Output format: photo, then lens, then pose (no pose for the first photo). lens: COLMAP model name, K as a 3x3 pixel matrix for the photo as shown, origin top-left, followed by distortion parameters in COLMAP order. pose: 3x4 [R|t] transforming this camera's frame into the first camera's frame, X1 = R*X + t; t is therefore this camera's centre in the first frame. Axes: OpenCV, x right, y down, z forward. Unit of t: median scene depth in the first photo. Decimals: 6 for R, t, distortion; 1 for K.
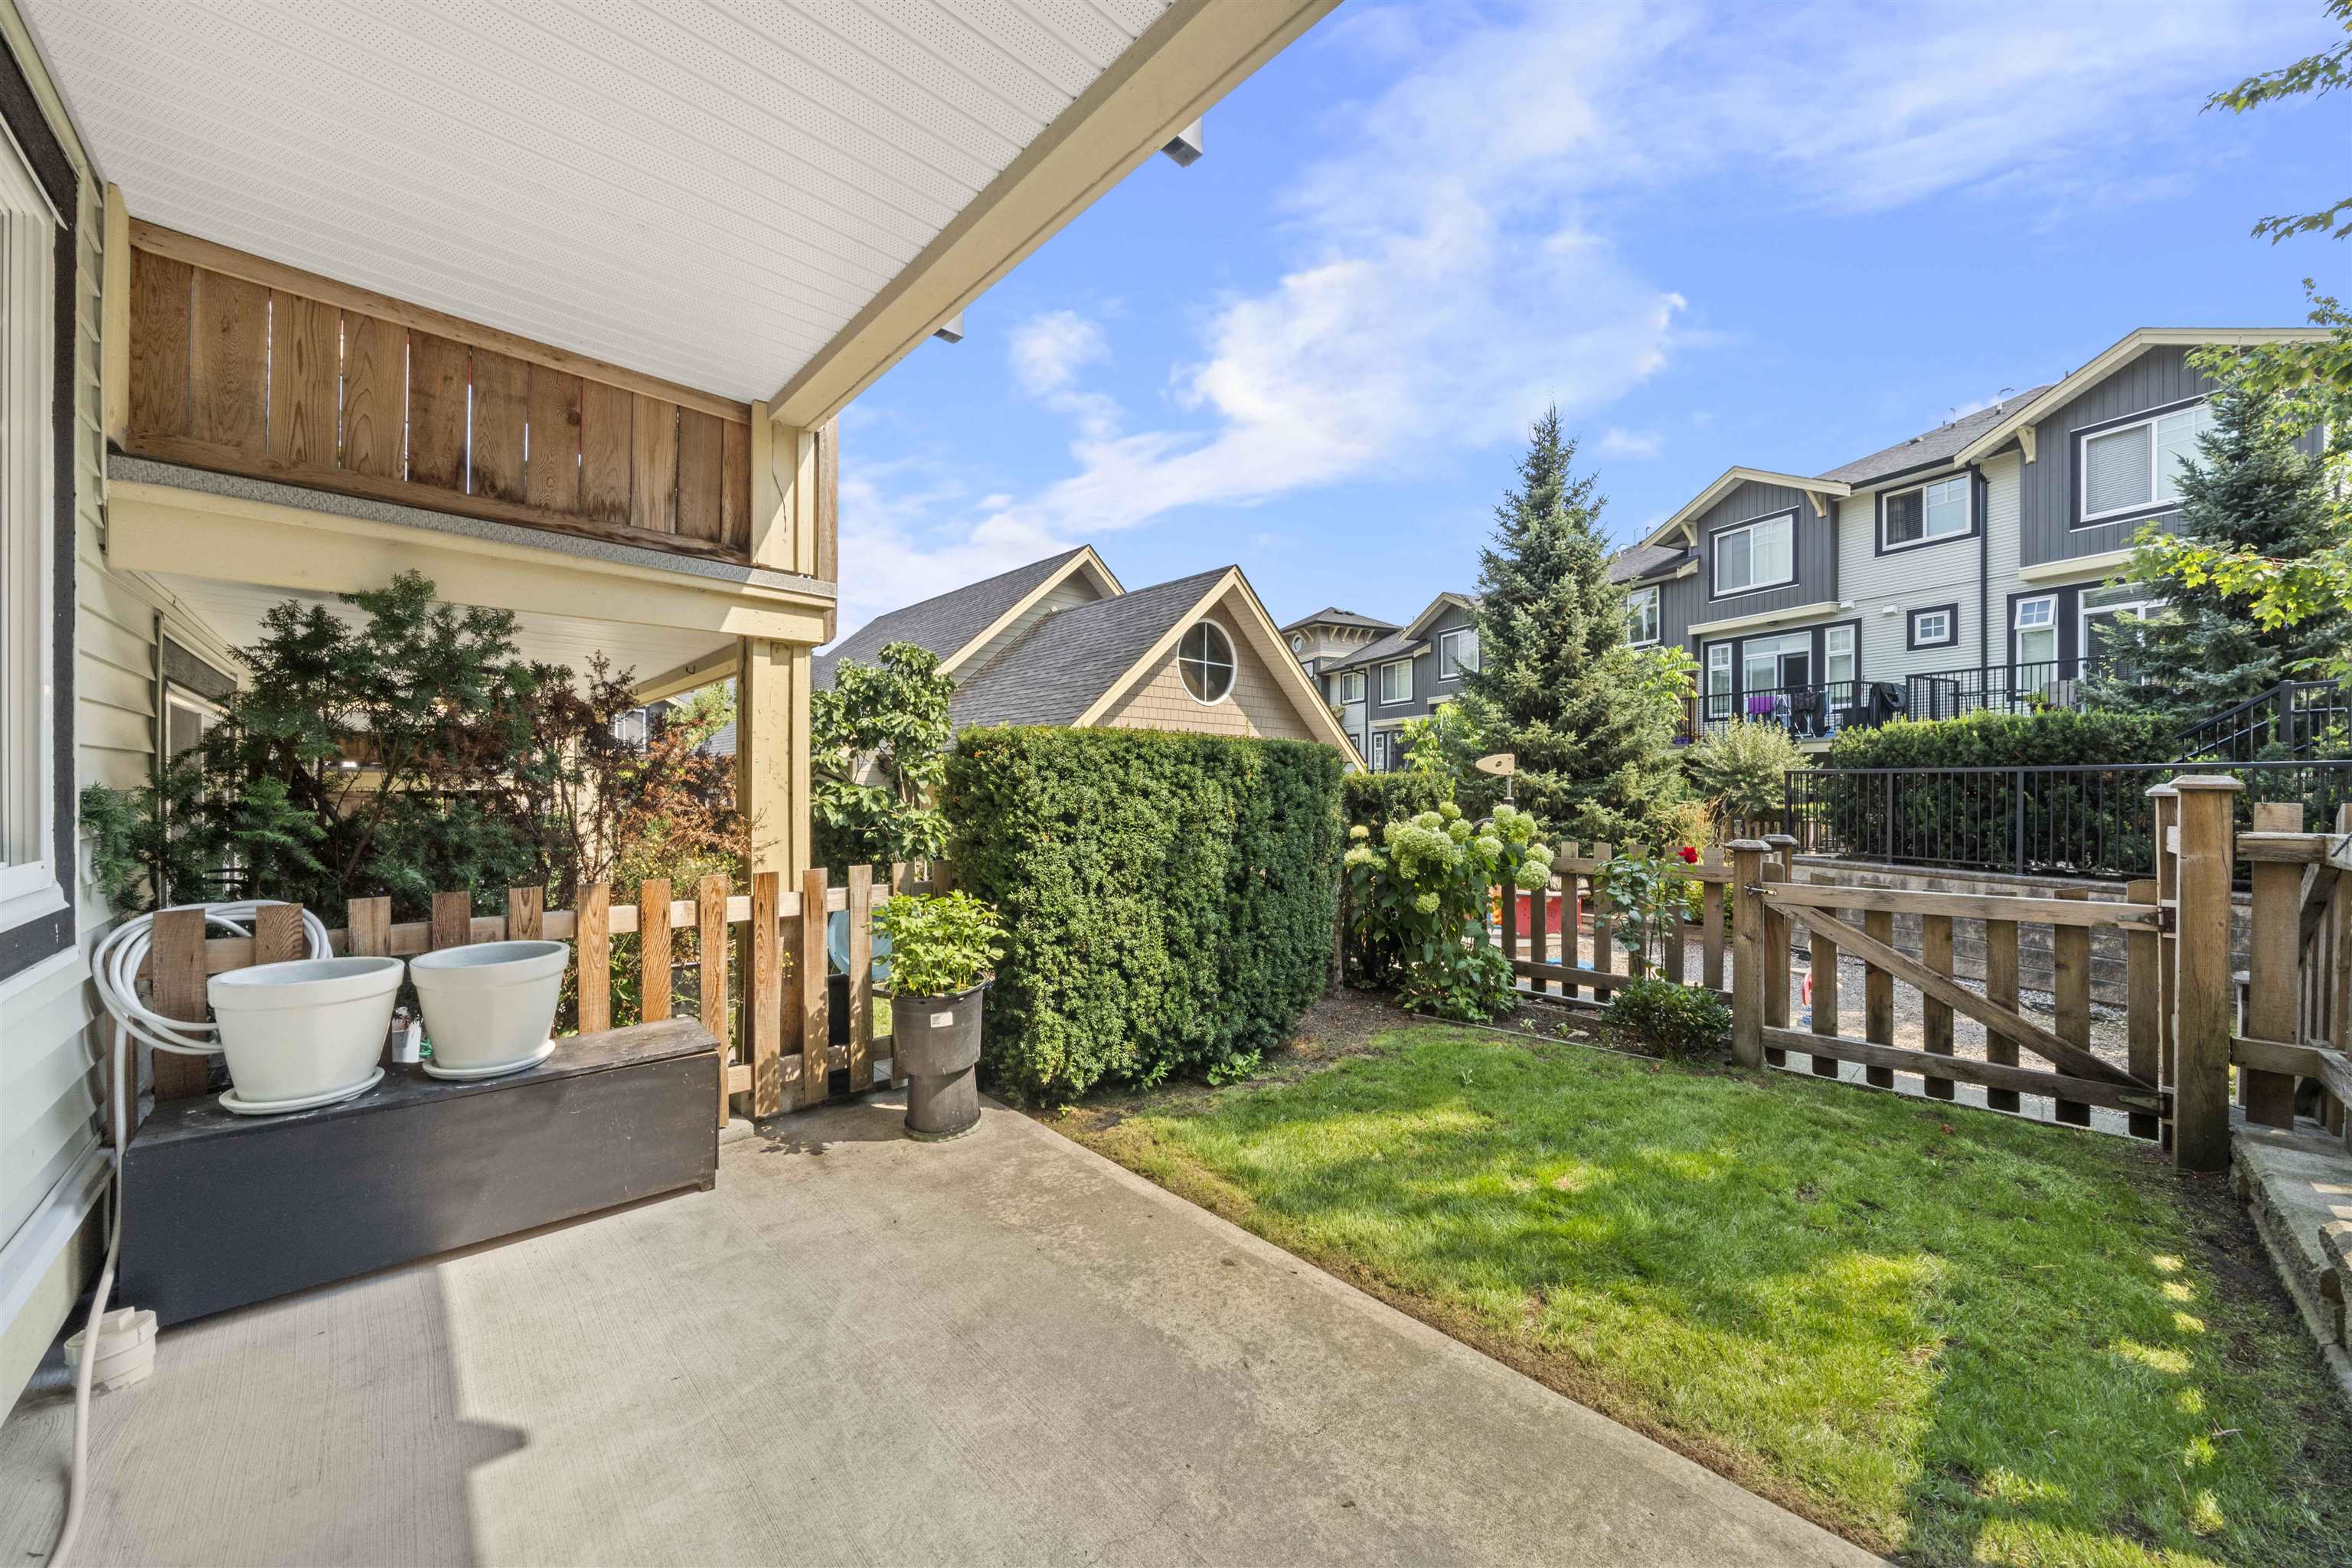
lens RADIAL K [[841.3, 0, 1169.7], [0, 841.3, 789.9], [0, 0, 1]] dist [-0.005346, 0.000446]
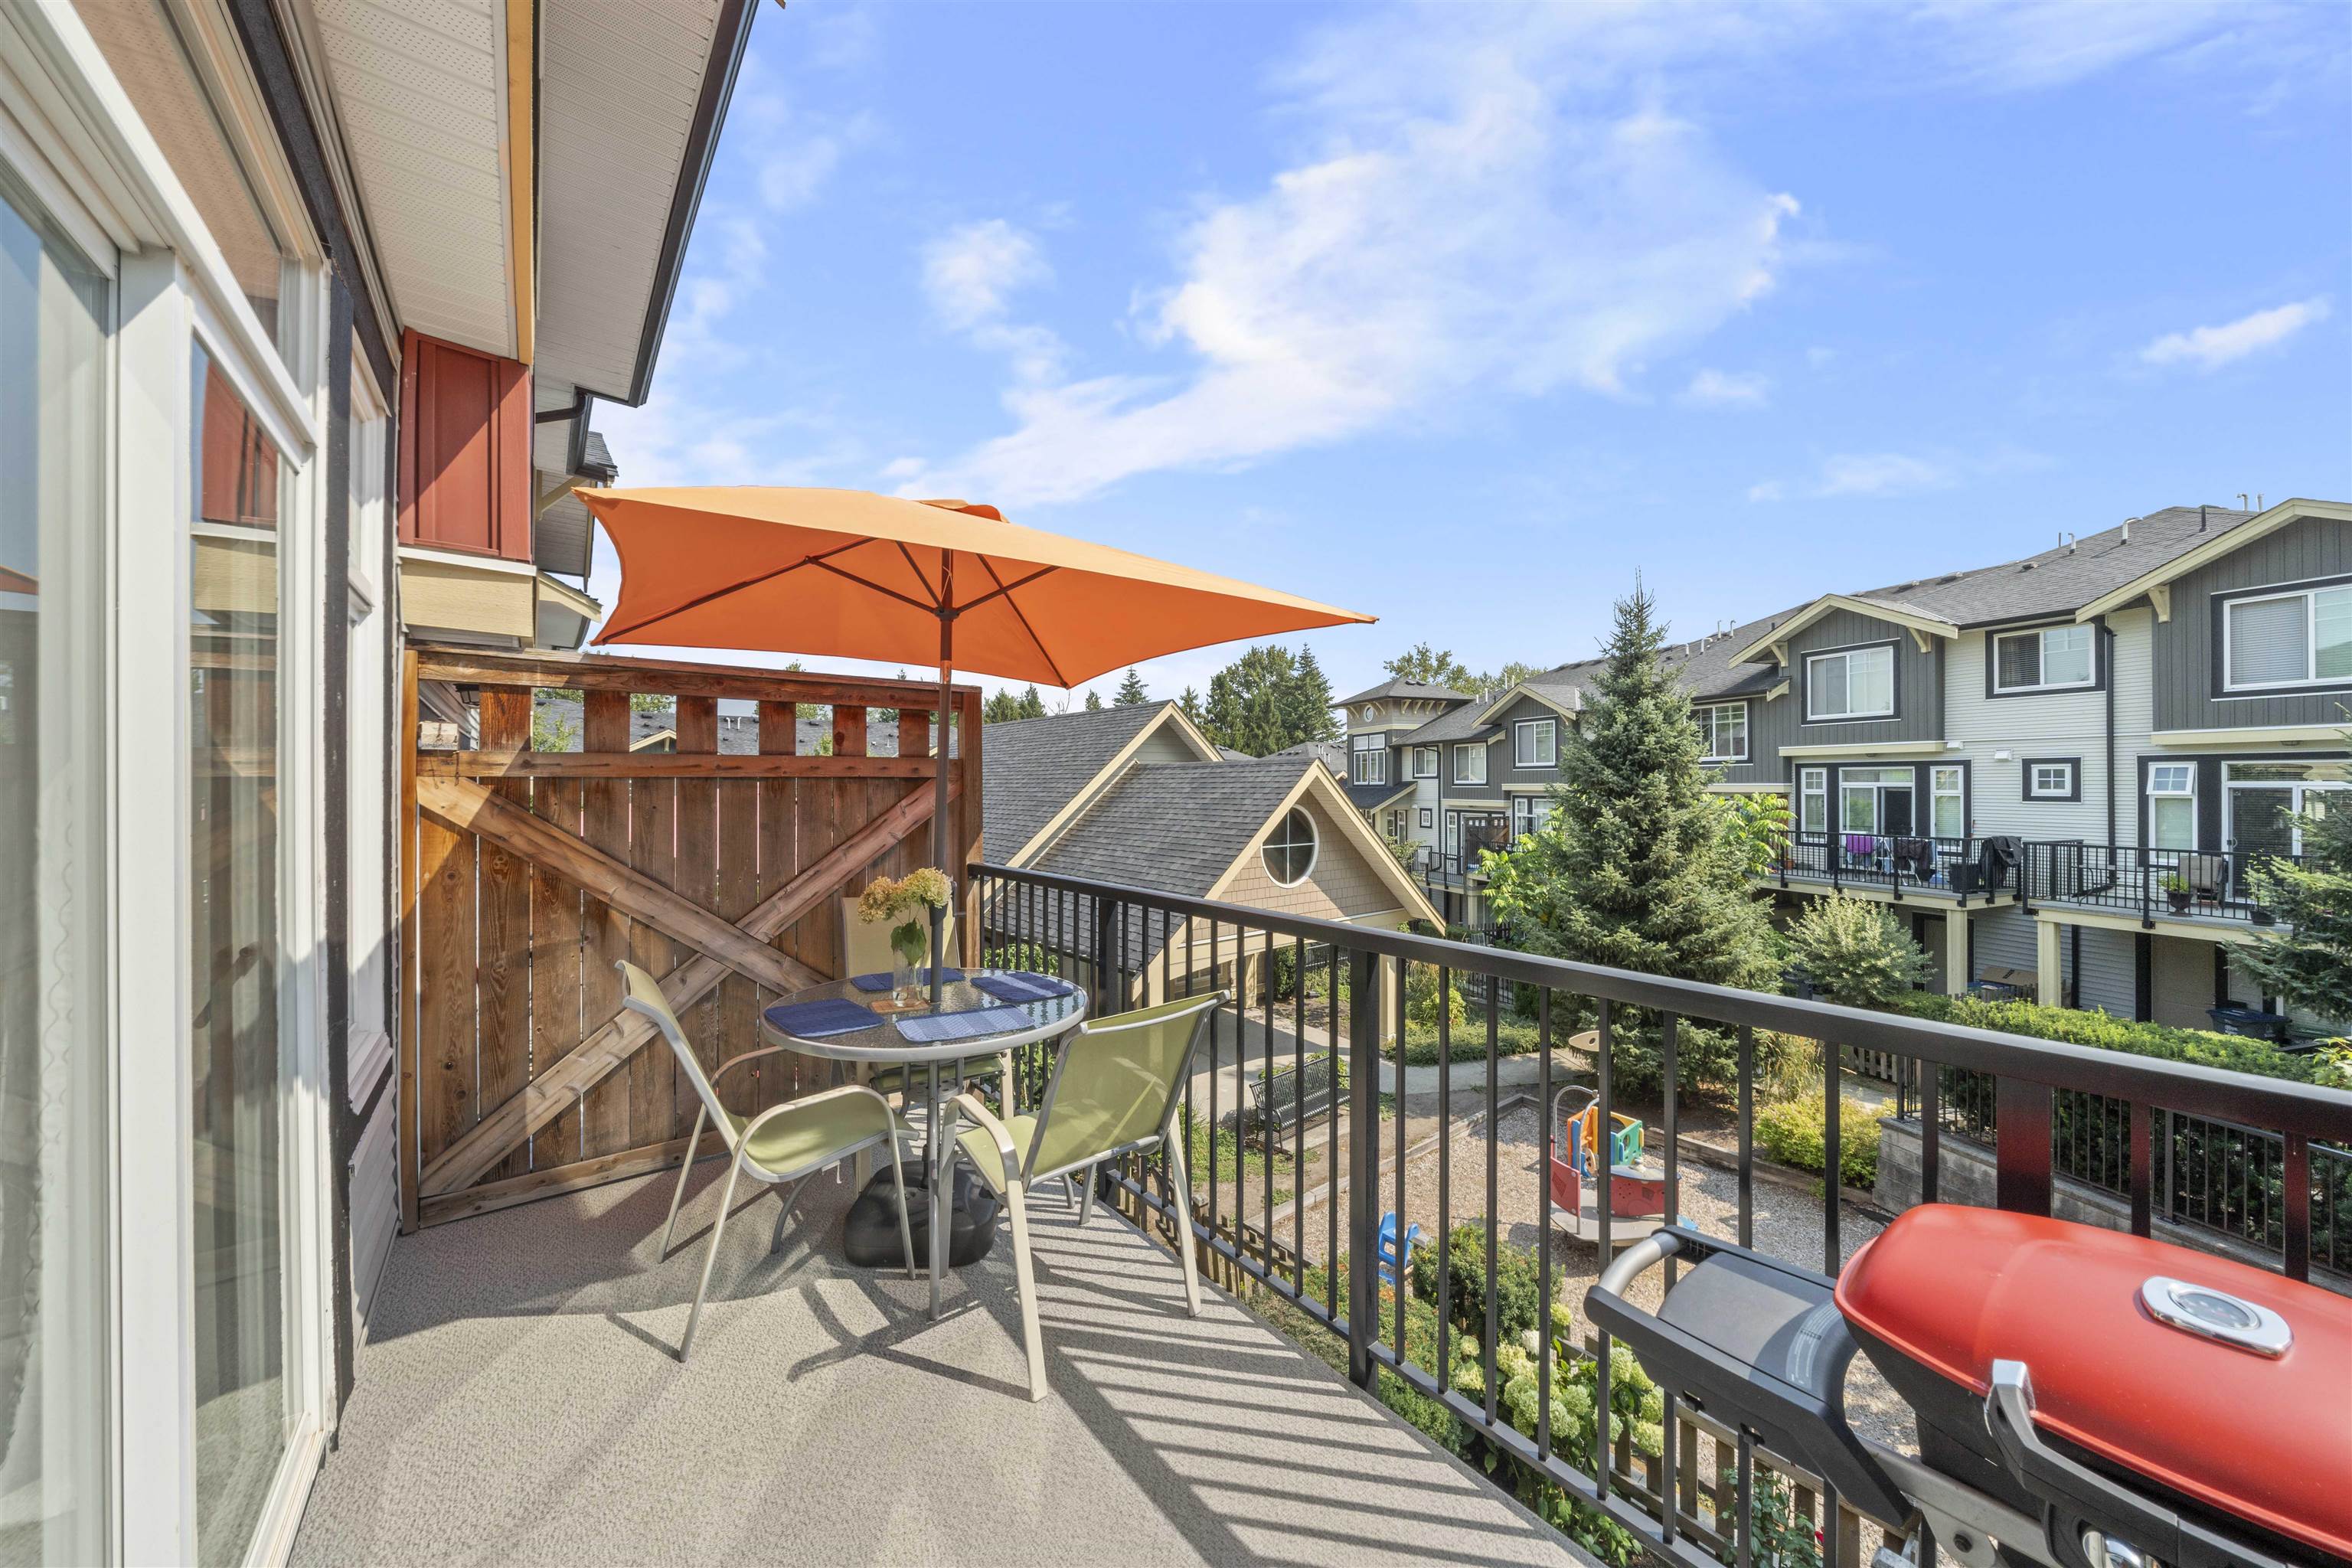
lens RADIAL K [[804.7, 0, 1168.7], [0, 804.7, 779.0], [0, 0, 1]] dist [-0.006009, -0.000389]
pose [[0.996180, -0.003956, -0.087228, -0.016709], [0.003797, 0.999991, -0.001985, -0.224642], [0.087236, 0.001647, 0.996186, 0.004086]]
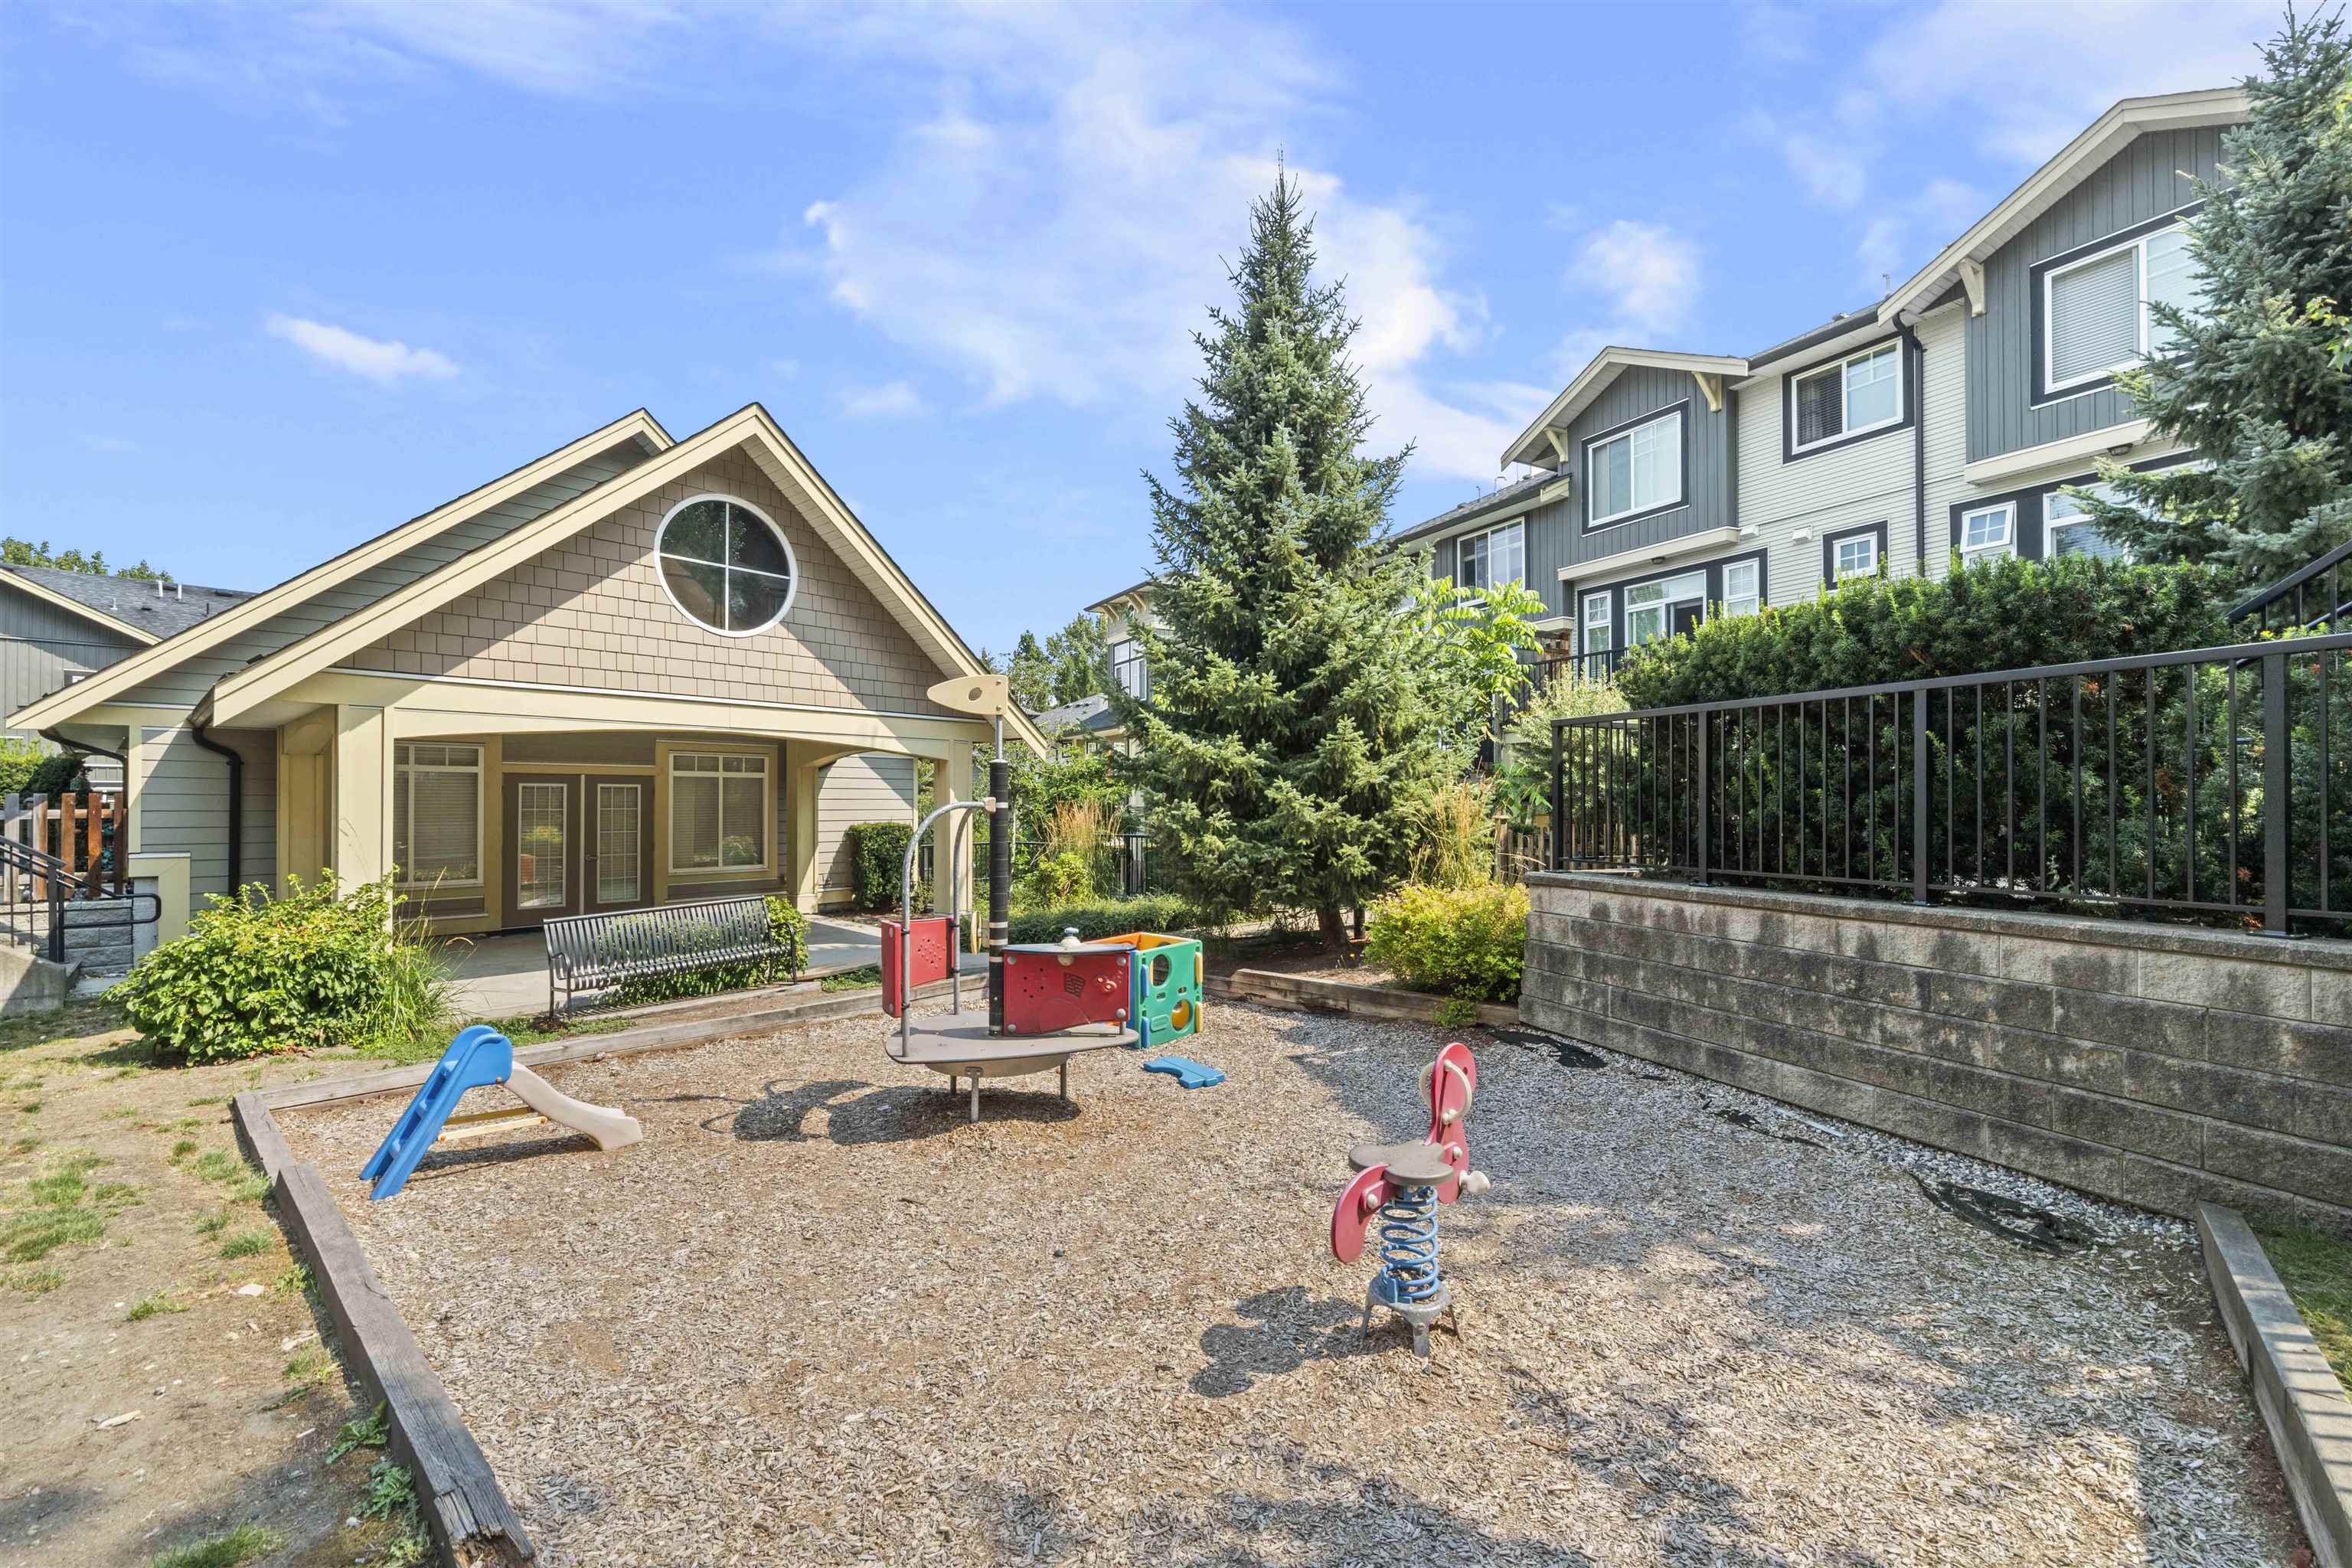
lens RADIAL K [[944.4, 0, 1187.3], [0, 944.4, 798.8], [0, 0, 1]] dist [0.005704, -0.001306]
pose [[0.996296, -0.000364, 0.085993, 0.308089], [0.001465, 0.999918, -0.012738, 0.026349], [-0.085982, 0.012817, 0.996214, 0.277063]]
